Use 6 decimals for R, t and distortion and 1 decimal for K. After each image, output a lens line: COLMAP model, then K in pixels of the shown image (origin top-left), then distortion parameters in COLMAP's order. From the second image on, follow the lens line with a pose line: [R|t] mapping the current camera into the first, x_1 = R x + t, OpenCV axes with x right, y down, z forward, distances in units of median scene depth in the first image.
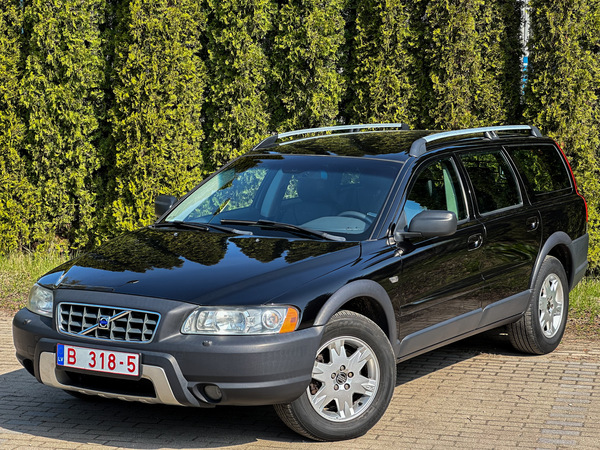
lens RADIAL K [[1375.5, 0, 302.6], [0, 1375.5, 217.9], [0, 0, 1]] dist [0.208726, 0.758937]
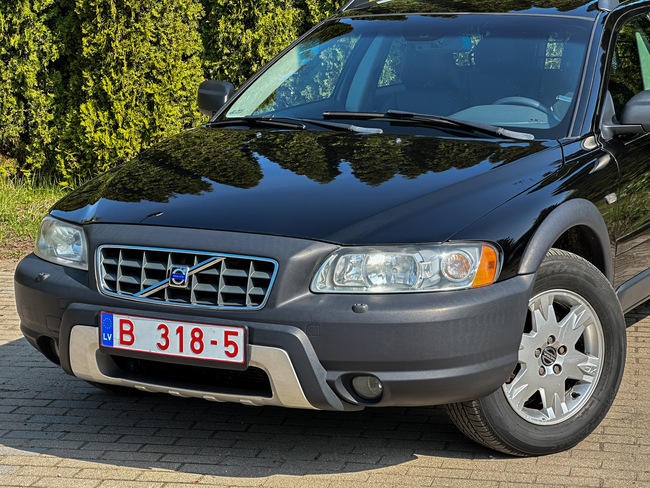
lens RADIAL K [[1576.8, 0, 325.0], [0, 1576.8, 244.0], [0, 0, 1]] dist [0.269806, -0.397102]
pose [[0.997572, -0.022268, 0.065989, -0.110826], [0.017964, 0.997717, 0.065101, 0.014952], [-0.067288, -0.063757, 0.995694, 0.267261]]
